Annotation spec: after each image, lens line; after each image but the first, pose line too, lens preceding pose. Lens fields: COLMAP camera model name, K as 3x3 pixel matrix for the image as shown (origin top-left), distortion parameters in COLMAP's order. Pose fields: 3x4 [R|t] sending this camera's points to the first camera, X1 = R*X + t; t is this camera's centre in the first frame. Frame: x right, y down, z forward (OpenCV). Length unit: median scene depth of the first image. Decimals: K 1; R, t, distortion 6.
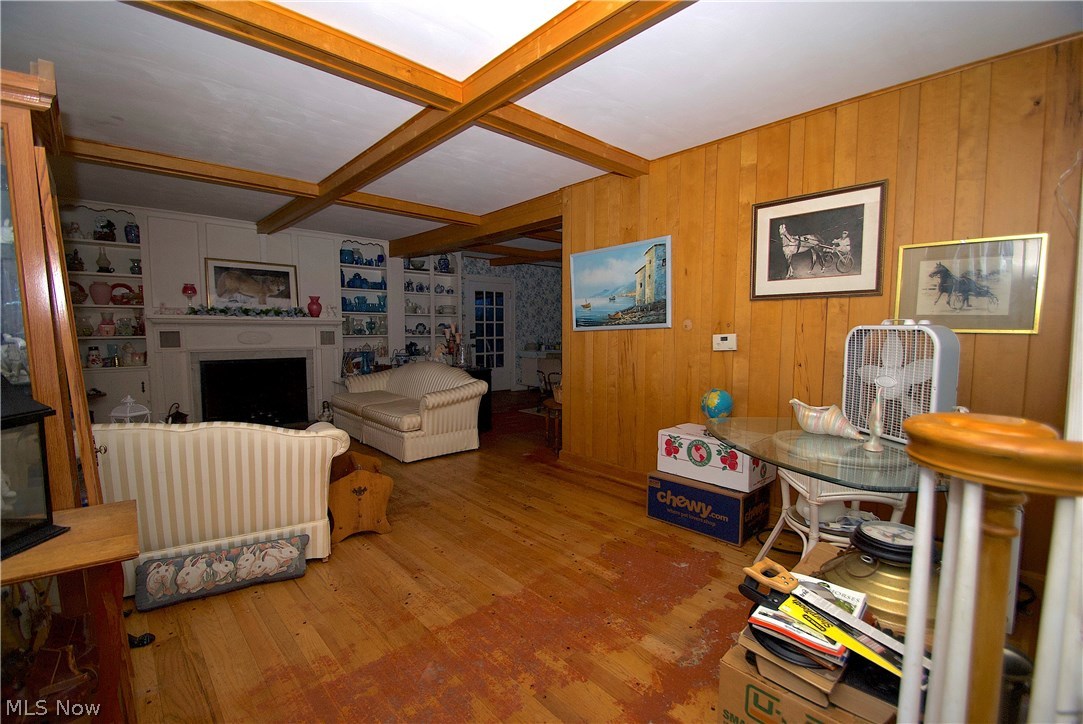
lens RADIAL K [[467.7, 0, 541.5], [0, 467.7, 362.0], [0, 0, 1]] dist [-0.001903, -0.000606]
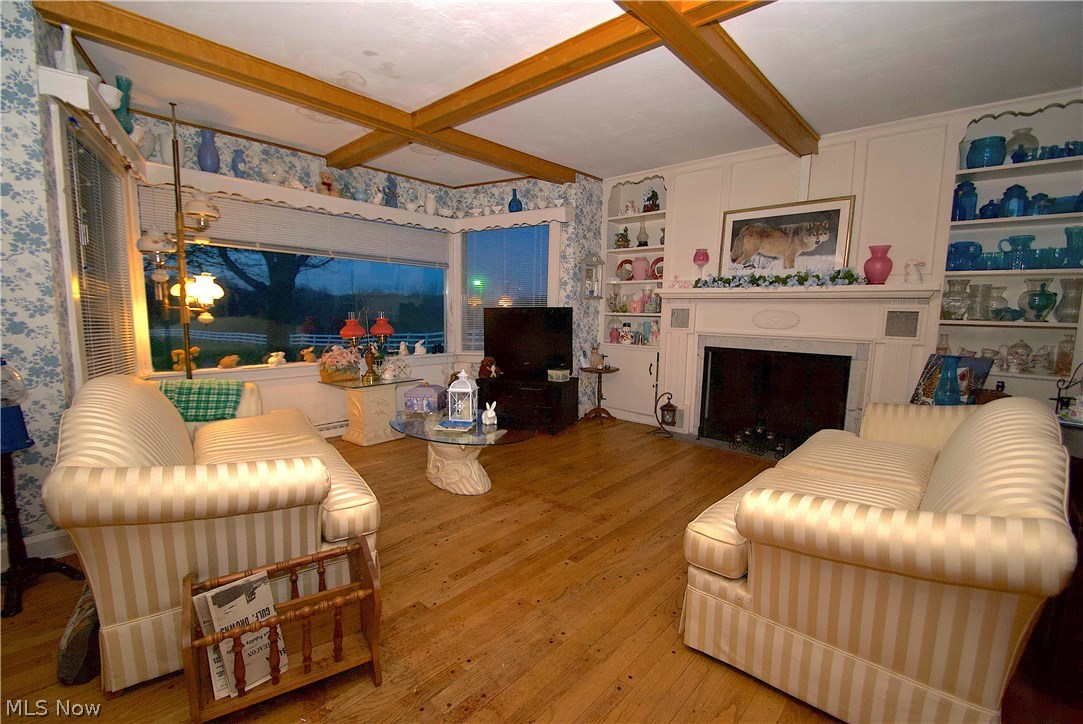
lens RADIAL K [[467.7, 0, 541.5], [0, 467.7, 362.0], [0, 0, 1]] dist [-0.001903, -0.000606]
pose [[0.107514, 0.110267, -0.988070, 0.024667], [-0.084046, 0.991281, 0.101480, -0.030055], [0.990645, 0.072132, 0.115844, 0.578895]]
